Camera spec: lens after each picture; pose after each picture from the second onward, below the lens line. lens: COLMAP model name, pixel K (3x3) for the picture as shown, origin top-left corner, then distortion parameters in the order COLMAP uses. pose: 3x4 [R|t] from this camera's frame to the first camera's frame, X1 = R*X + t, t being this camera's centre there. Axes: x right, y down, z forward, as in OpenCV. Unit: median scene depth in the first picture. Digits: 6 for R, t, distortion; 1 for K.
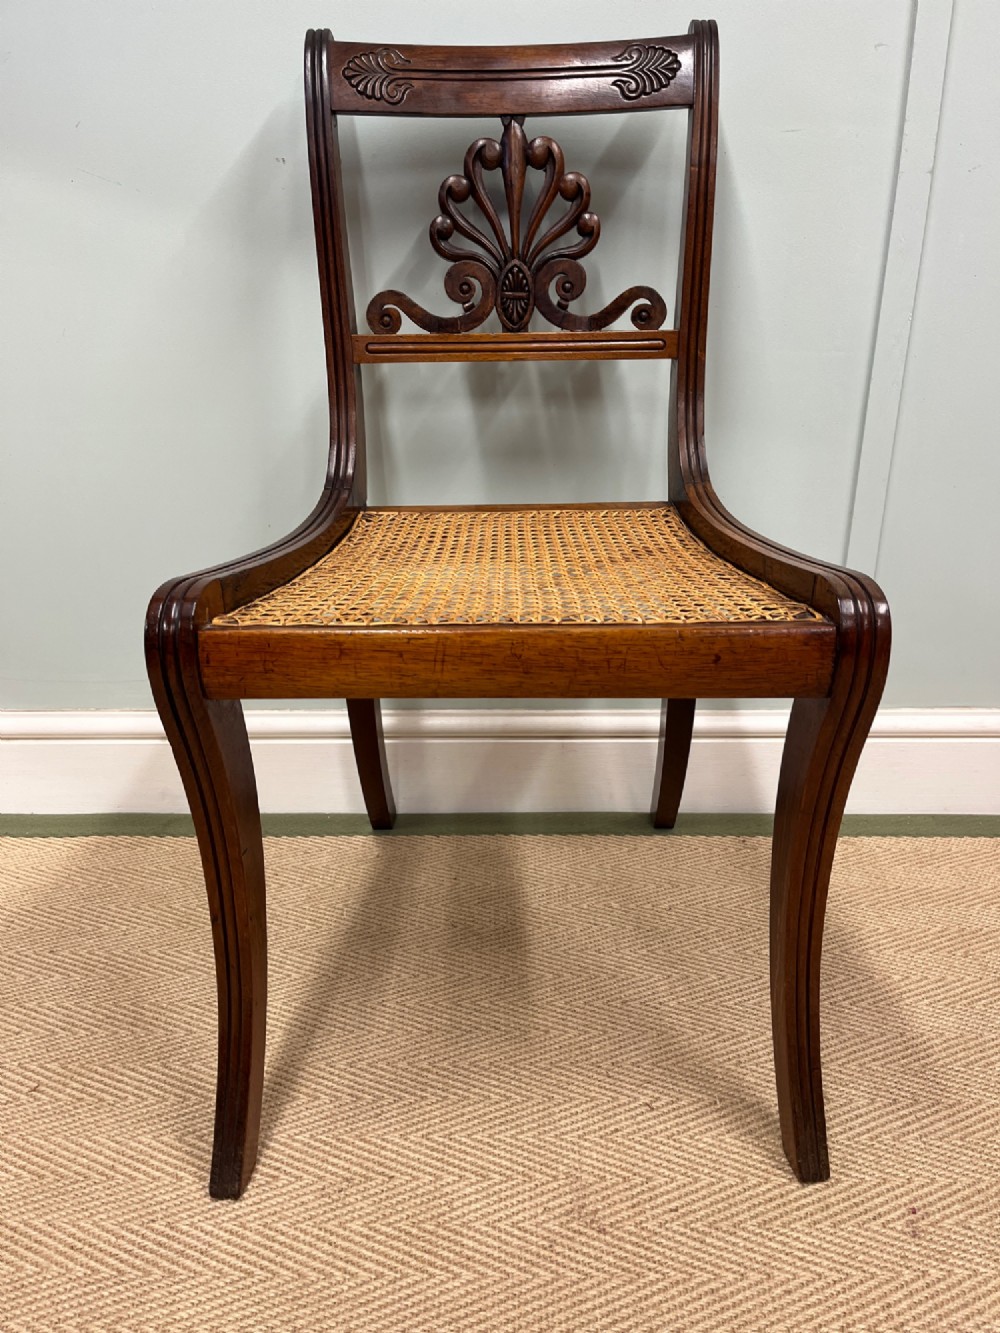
lens RADIAL K [[1048.4, 0, 508.8], [0, 1048.4, 684.0], [0, 0, 1]] dist [0.041474, -0.075358]
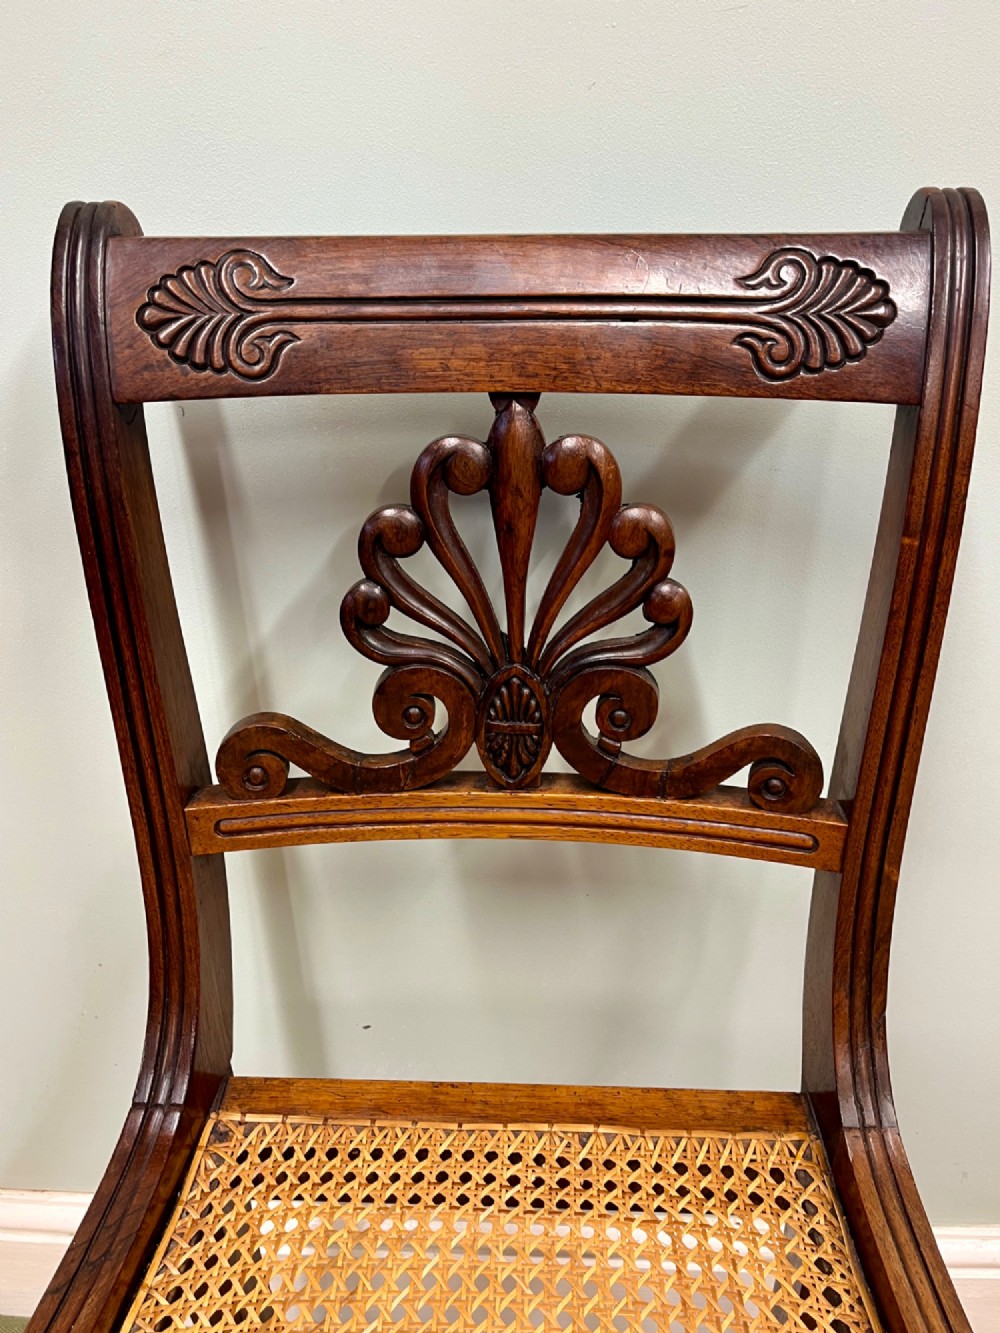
lens RADIAL K [[1087.0, 0, 500.8], [0, 1087.0, 652.4], [0, 0, 1]] dist [0.023462, -0.023614]
pose [[0.998984, 0.024436, -0.037876, 0.022746], [-0.020956, 0.995749, 0.089695, -0.557396], [0.039906, -0.088810, 0.995249, 0.609040]]
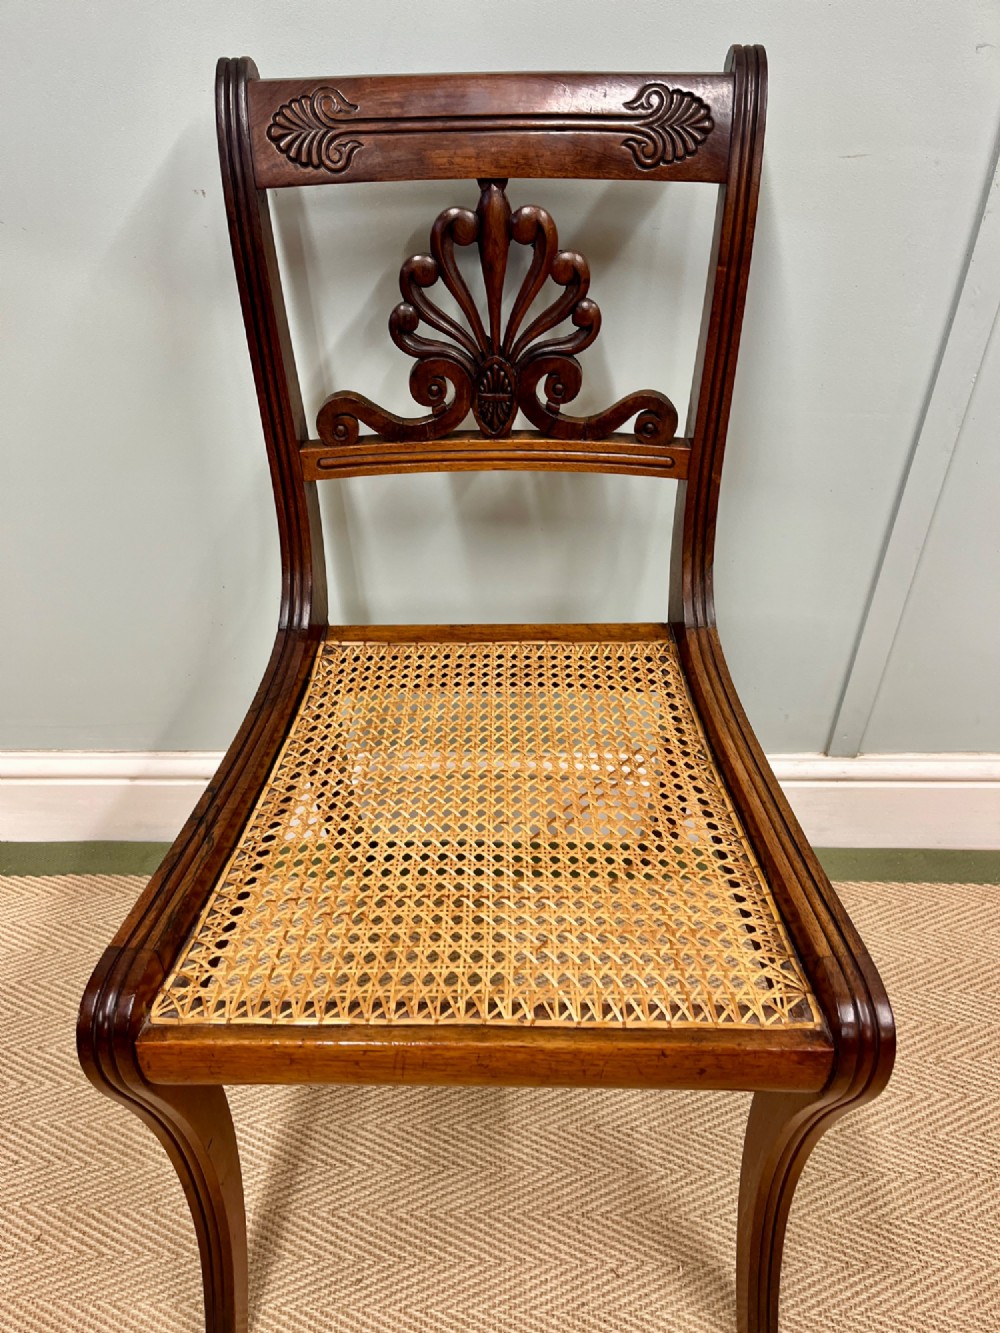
lens RADIAL K [[1048.4, 0, 494.9], [0, 1048.4, 693.5], [0, 0, 1]] dist [0.041474, -0.075358]
pose [[0.999923, 0.007554, -0.009877, 0.019424], [-0.004133, 0.951058, 0.308985, -0.498850], [0.011727, -0.308921, 0.951016, 0.177387]]
